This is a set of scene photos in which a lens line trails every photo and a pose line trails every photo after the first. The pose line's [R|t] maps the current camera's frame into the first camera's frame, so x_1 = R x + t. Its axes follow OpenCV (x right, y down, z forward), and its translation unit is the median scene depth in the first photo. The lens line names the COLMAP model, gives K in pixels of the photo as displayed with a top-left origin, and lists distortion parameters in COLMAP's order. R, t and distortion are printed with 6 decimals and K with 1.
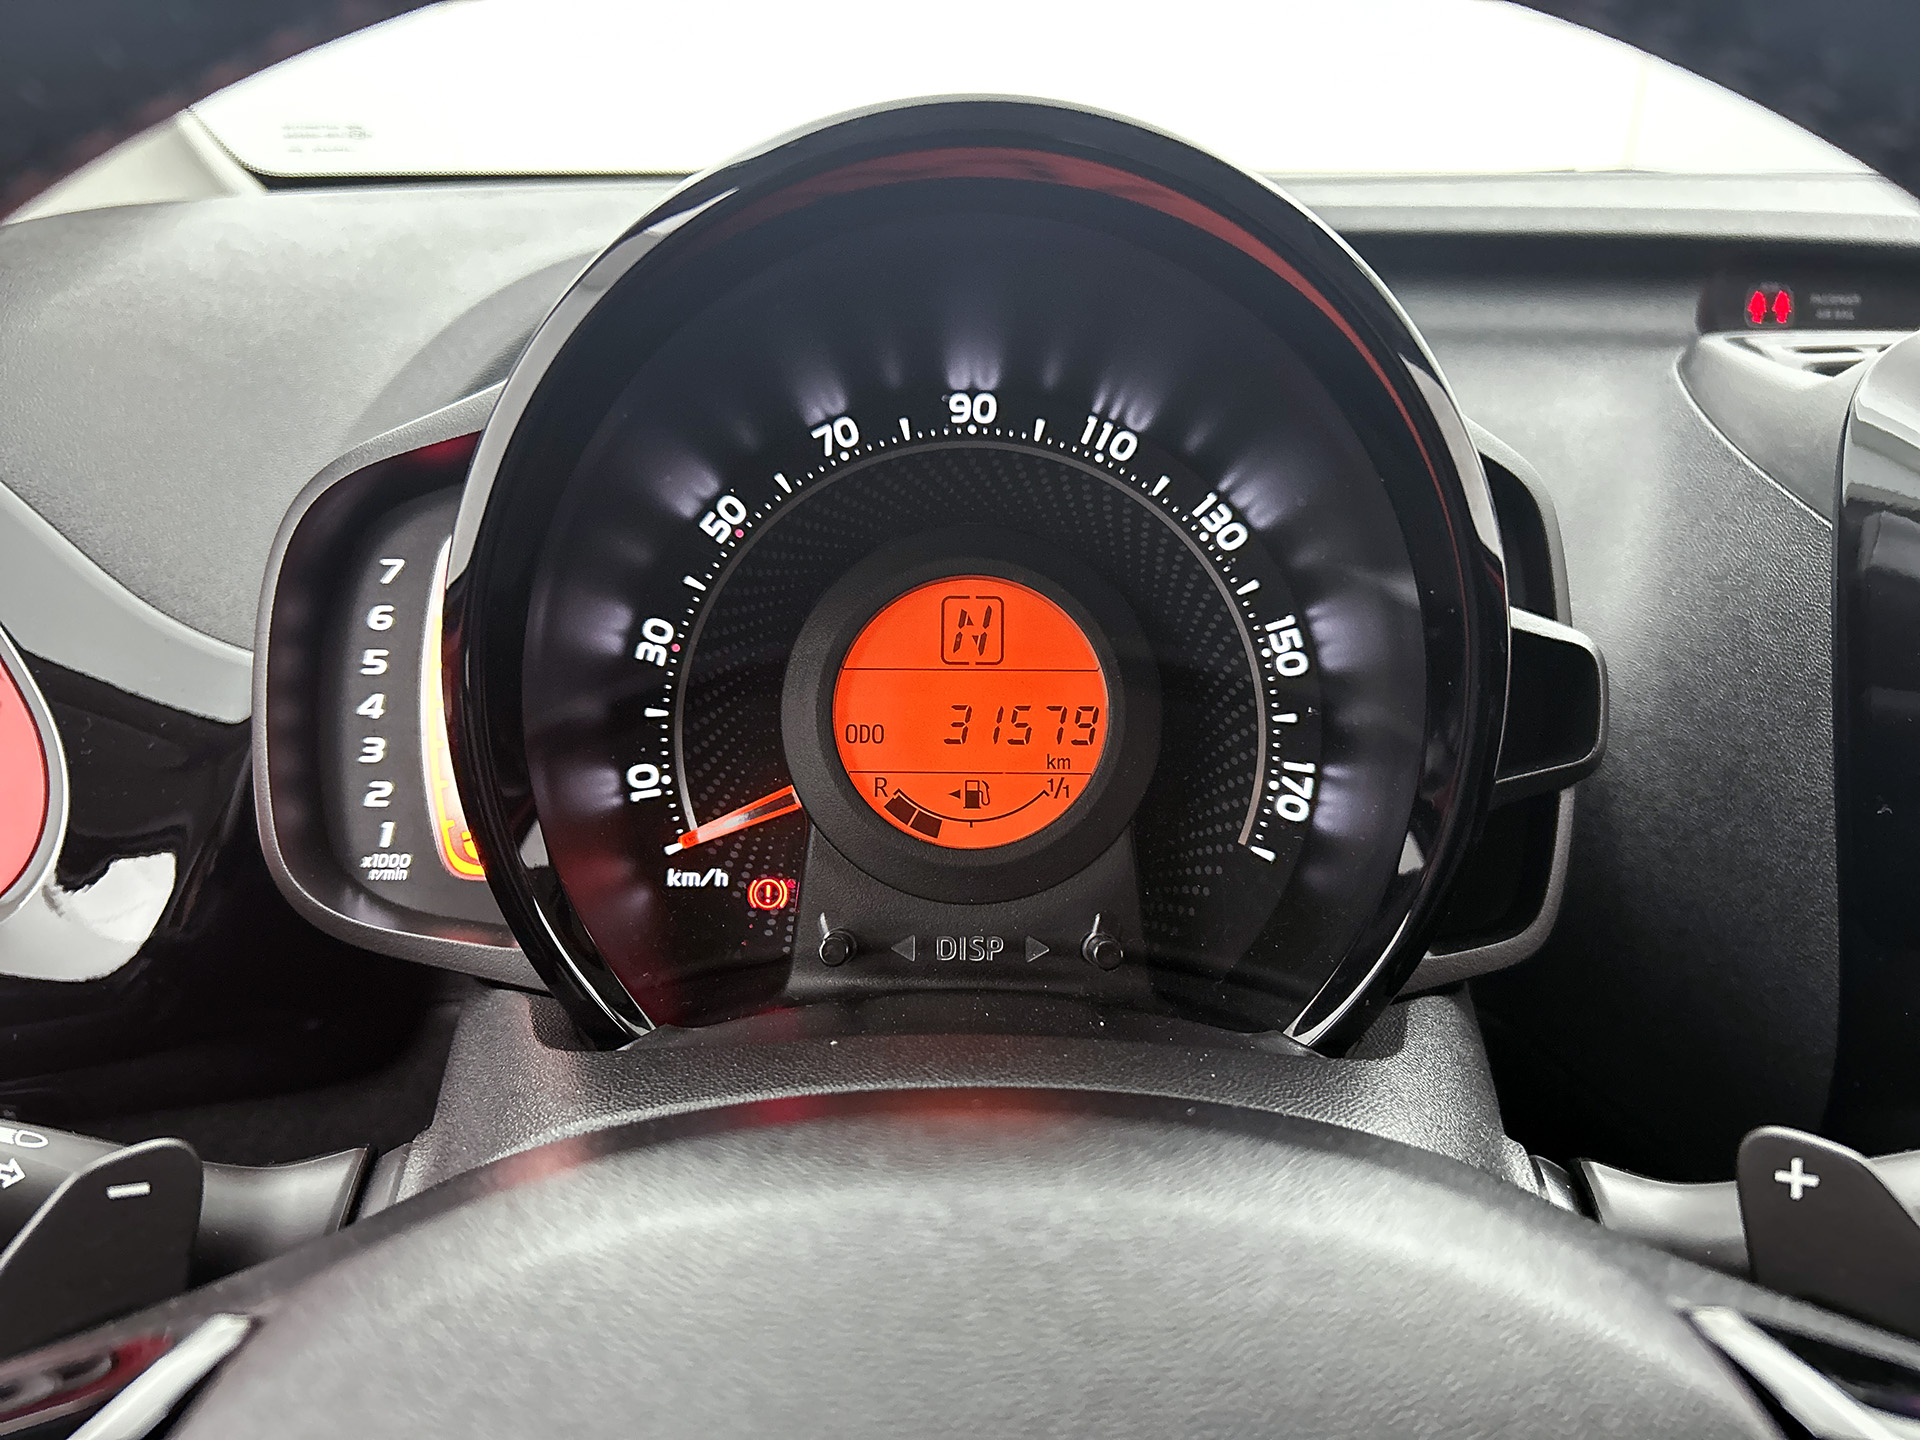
lens RADIAL K [[1565.7, 0, 960.8], [0, 1565.7, 698.9], [0, 0, 1]] dist [-0.010278, -0.002285]
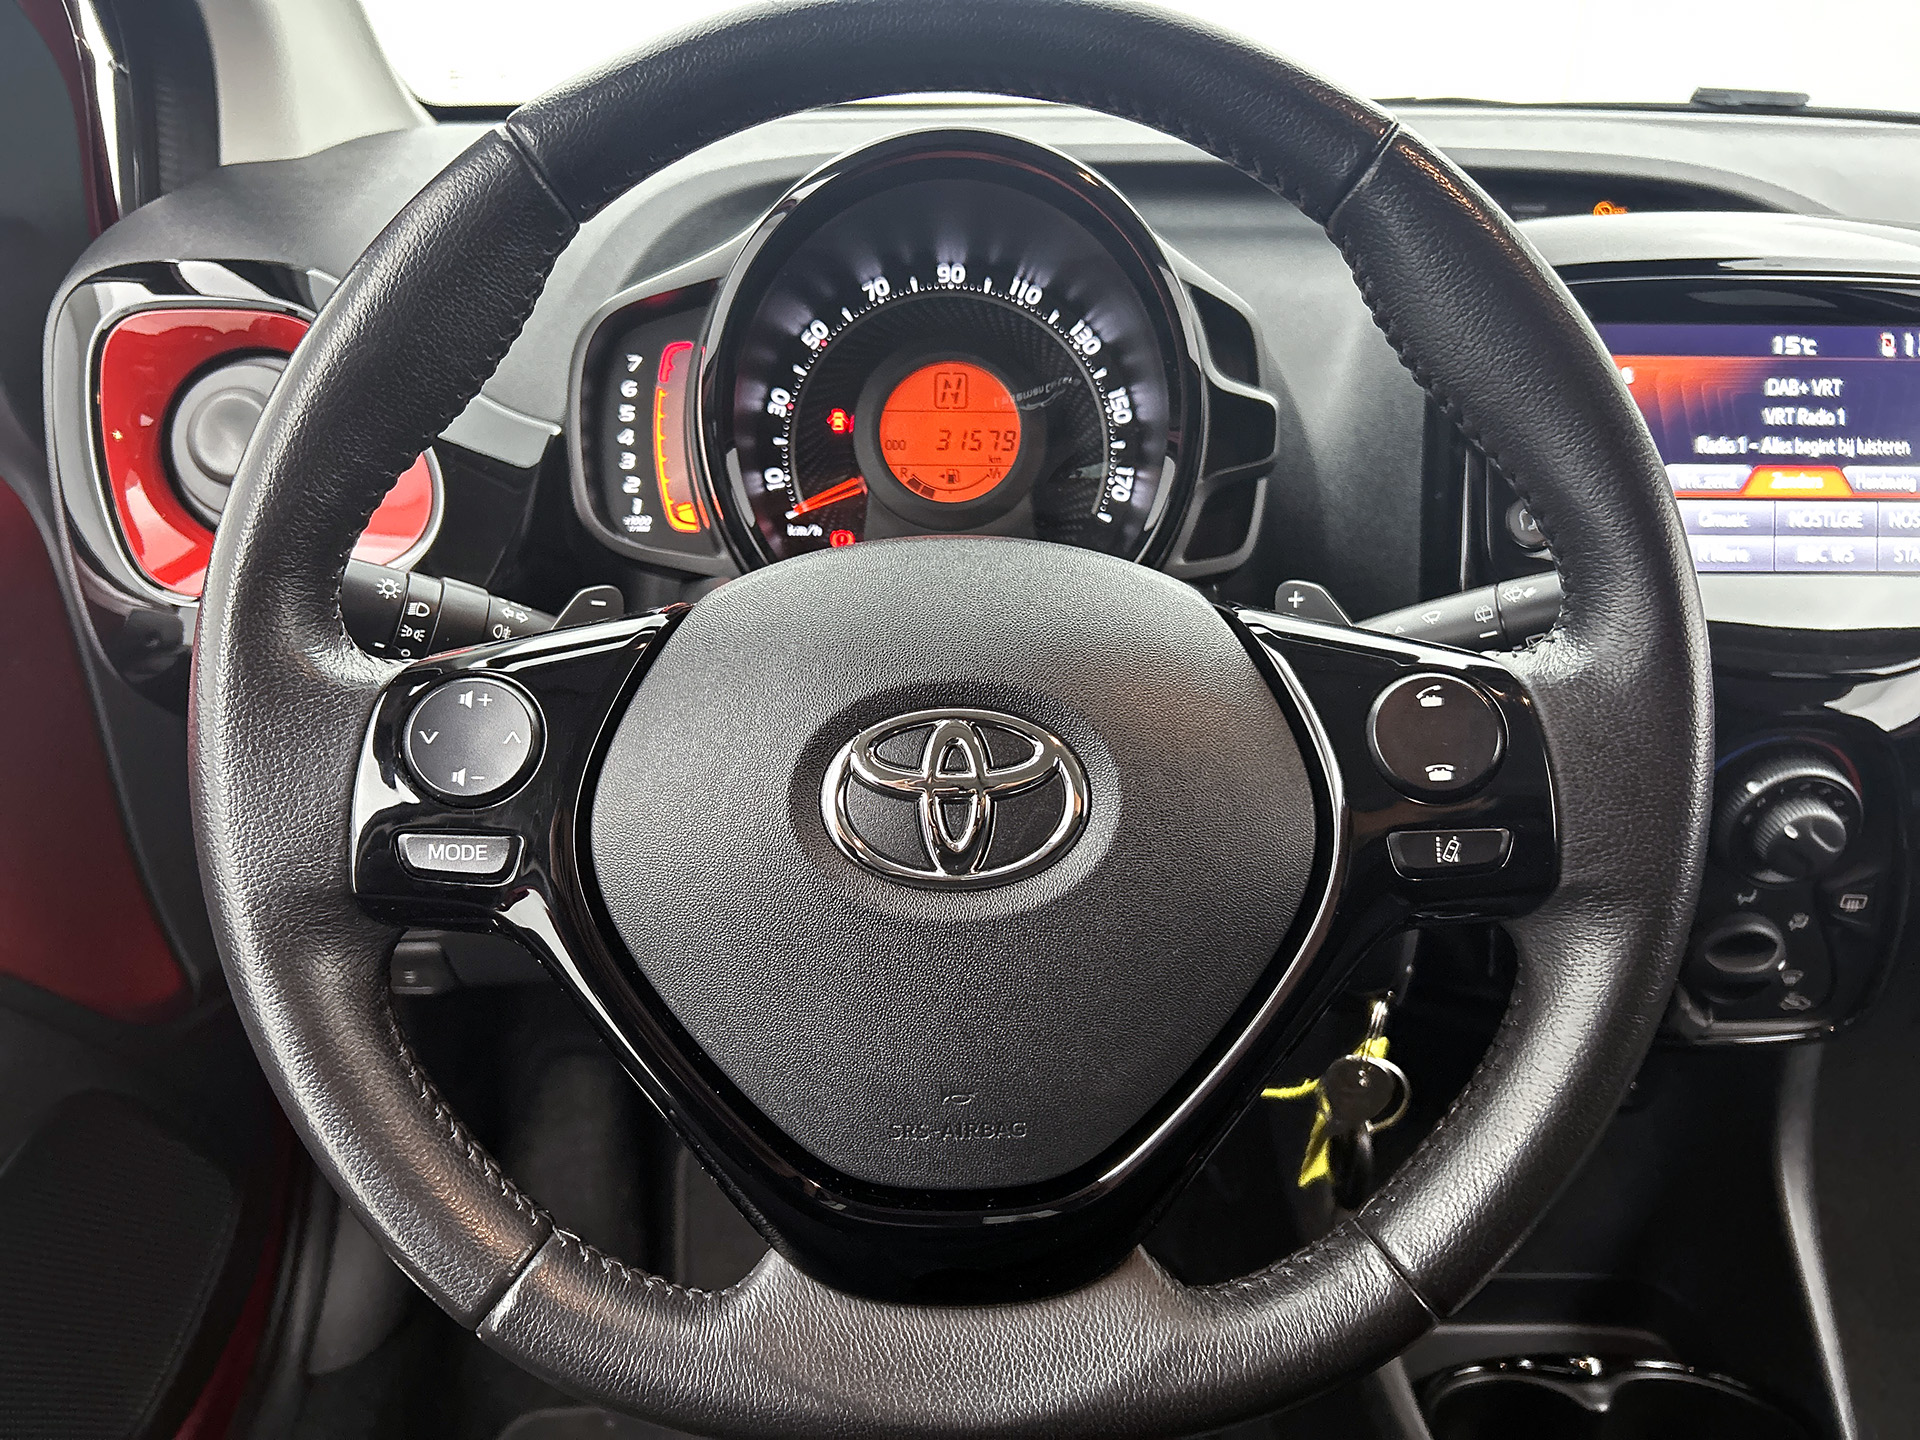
lens RADIAL K [[1455.5, 0, 954.4], [0, 1455.5, 755.1], [0, 0, 1]] dist [0.006751, 0.000509]
pose [[0.999911, 0.000365, 0.013333, -0.011203], [-0.001923, 0.993120, 0.117081, 0.175165], [-0.013199, -0.117096, 0.993033, -0.763645]]
